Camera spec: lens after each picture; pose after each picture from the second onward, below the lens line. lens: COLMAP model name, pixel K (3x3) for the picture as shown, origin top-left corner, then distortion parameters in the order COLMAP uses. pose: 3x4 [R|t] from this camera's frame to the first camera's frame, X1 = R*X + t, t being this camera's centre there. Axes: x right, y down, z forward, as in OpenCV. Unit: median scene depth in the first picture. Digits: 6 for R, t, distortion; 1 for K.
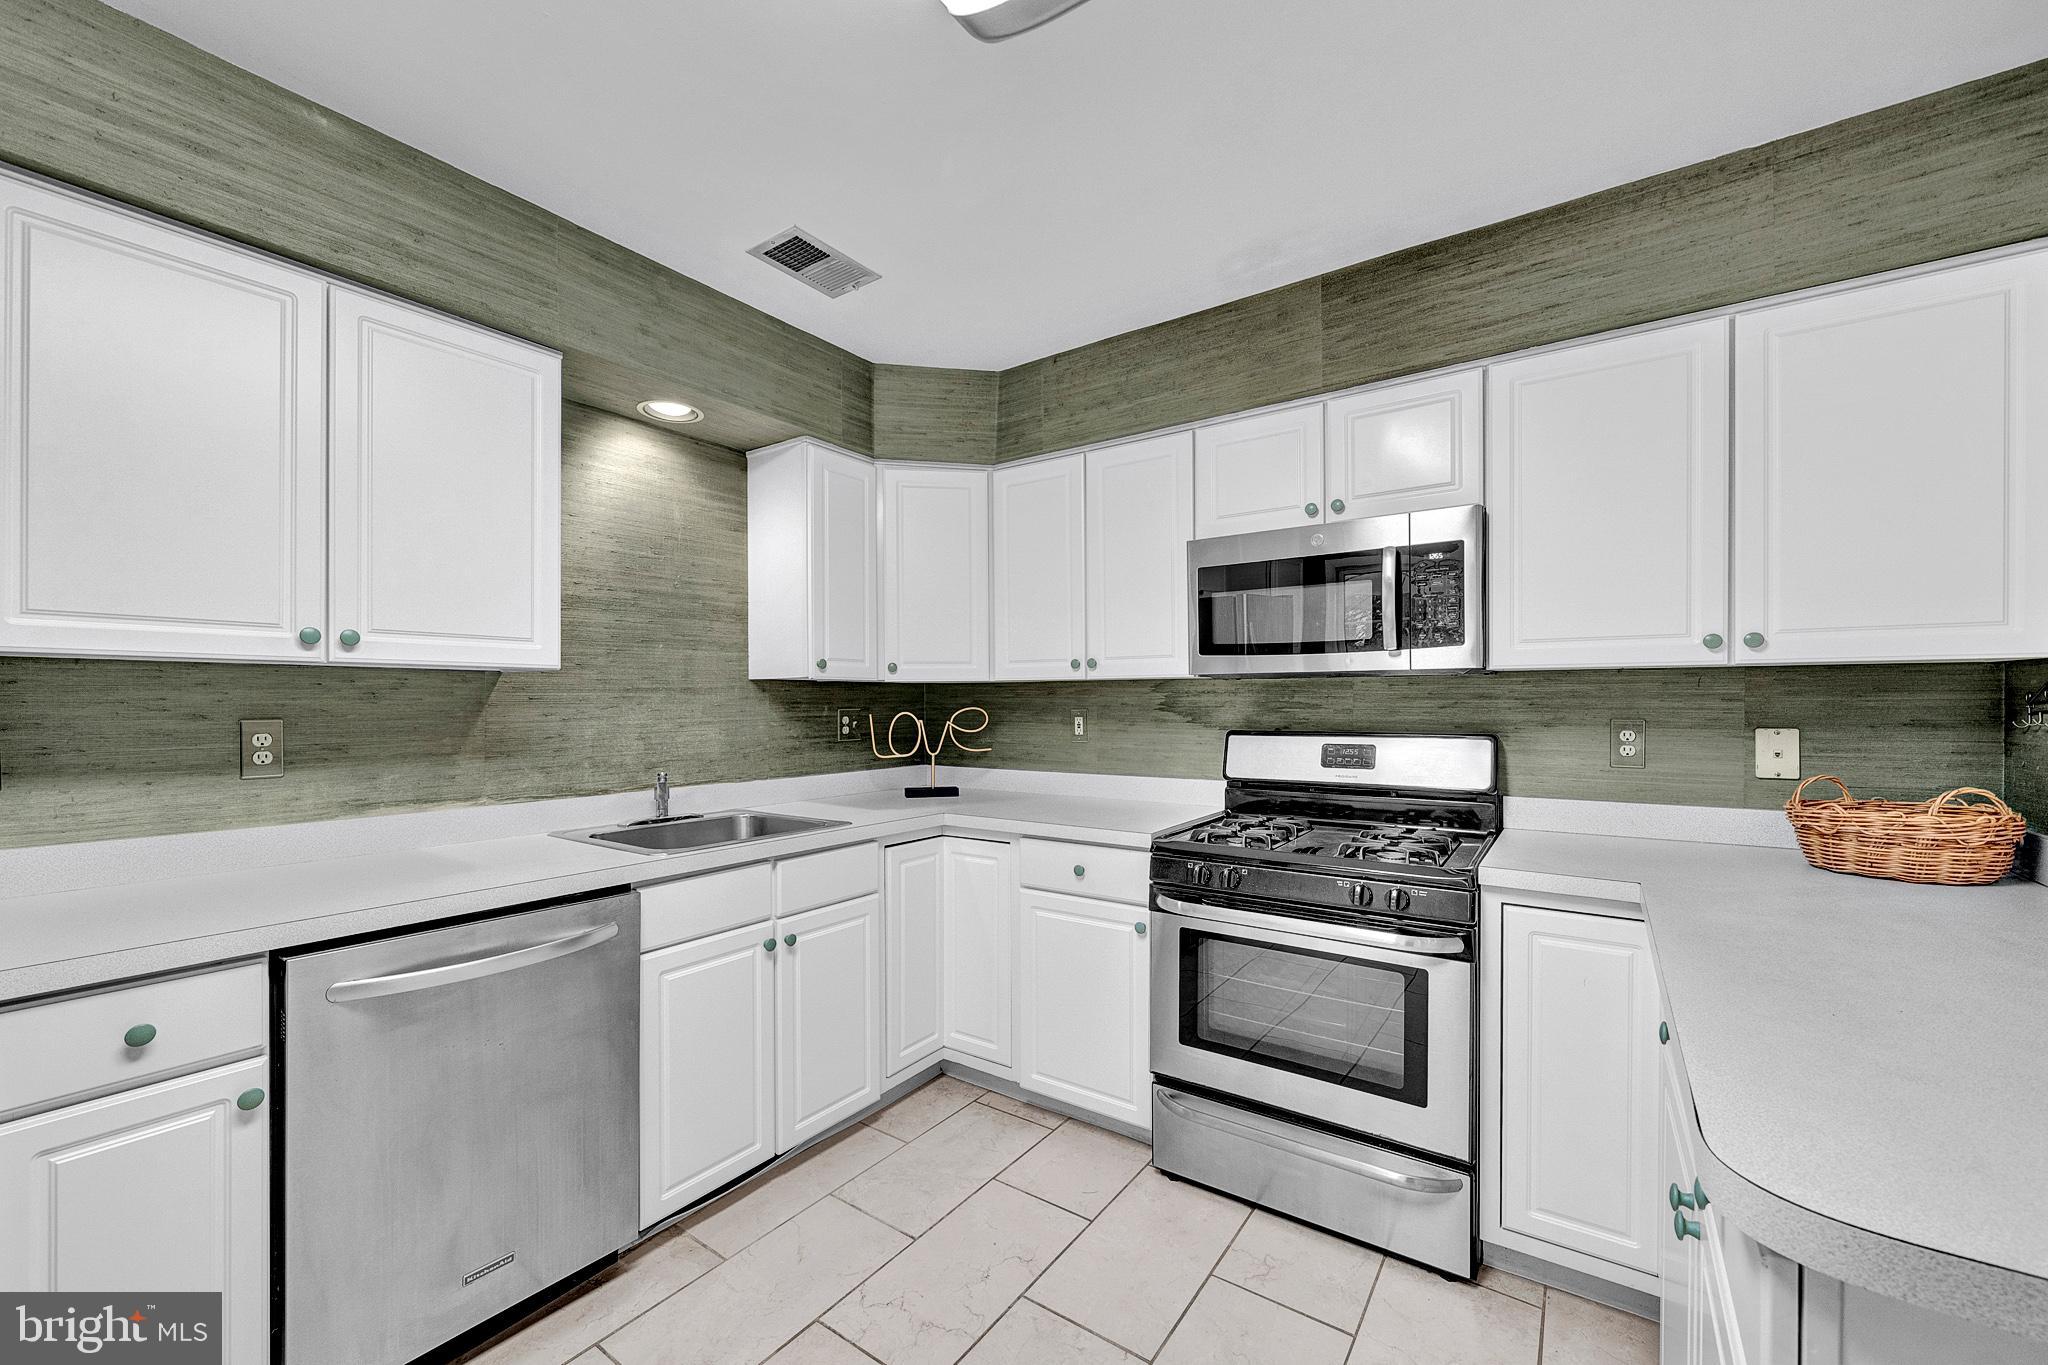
lens RADIAL K [[796.3, 0, 1018.7], [0, 796.3, 714.3], [0, 0, 1]] dist [0.000113, -0.000096]
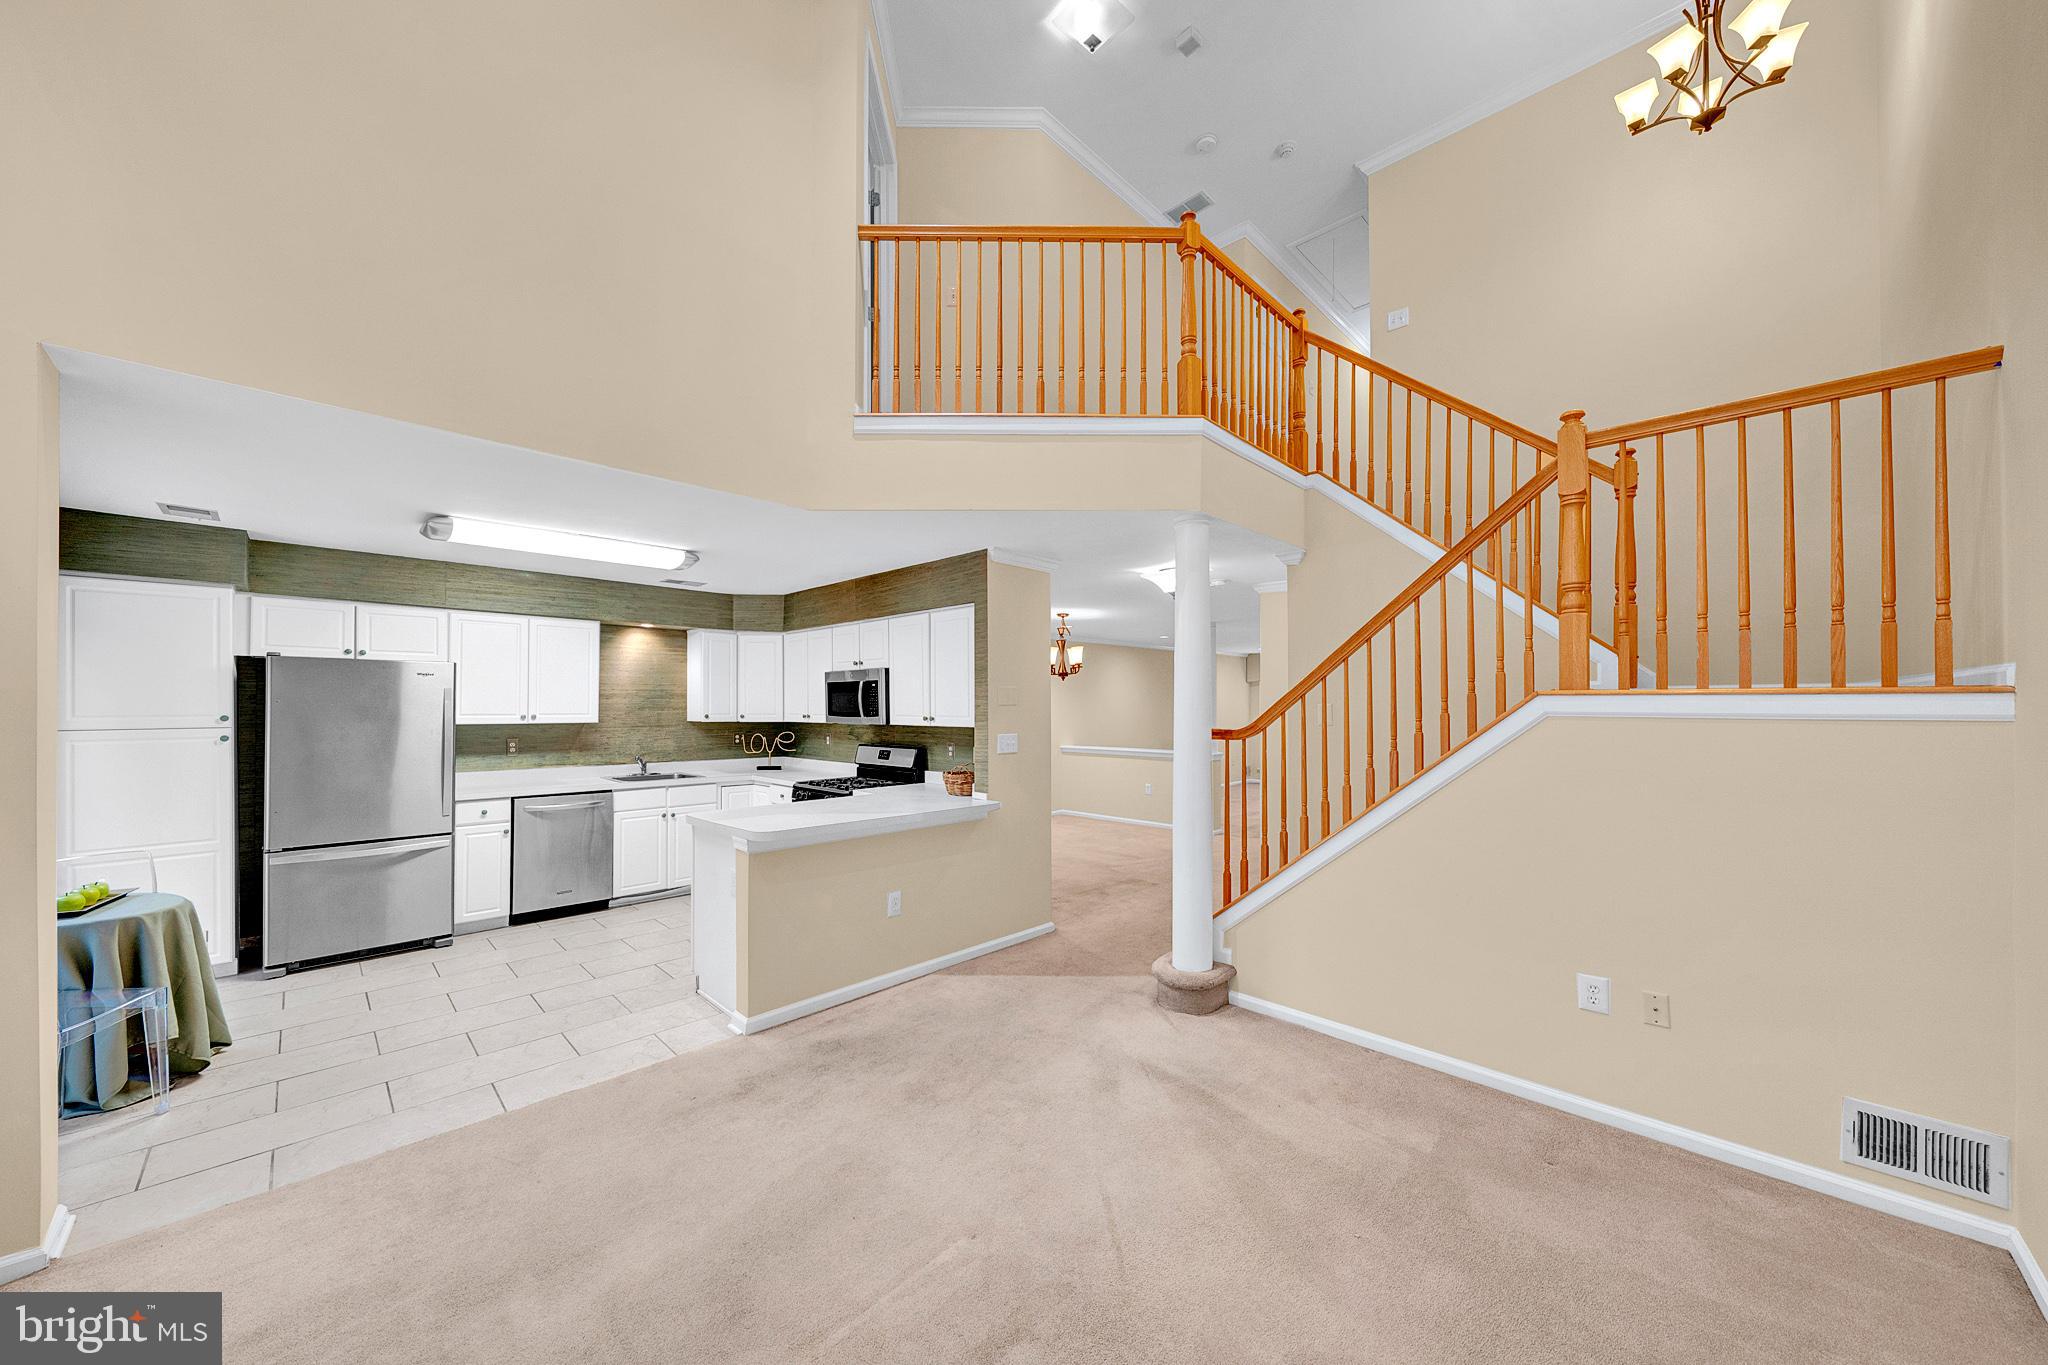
lens RADIAL K [[694.8, 0, 1016.9], [0, 694.8, 714.9], [0, 0, 1]] dist [0.000252, -0.000007]
pose [[0.988393, 0.004783, -0.151840, 1.197291], [-0.005495, 0.999976, -0.004265, -0.069649], [0.151816, 0.005049, 0.988396, -1.180327]]
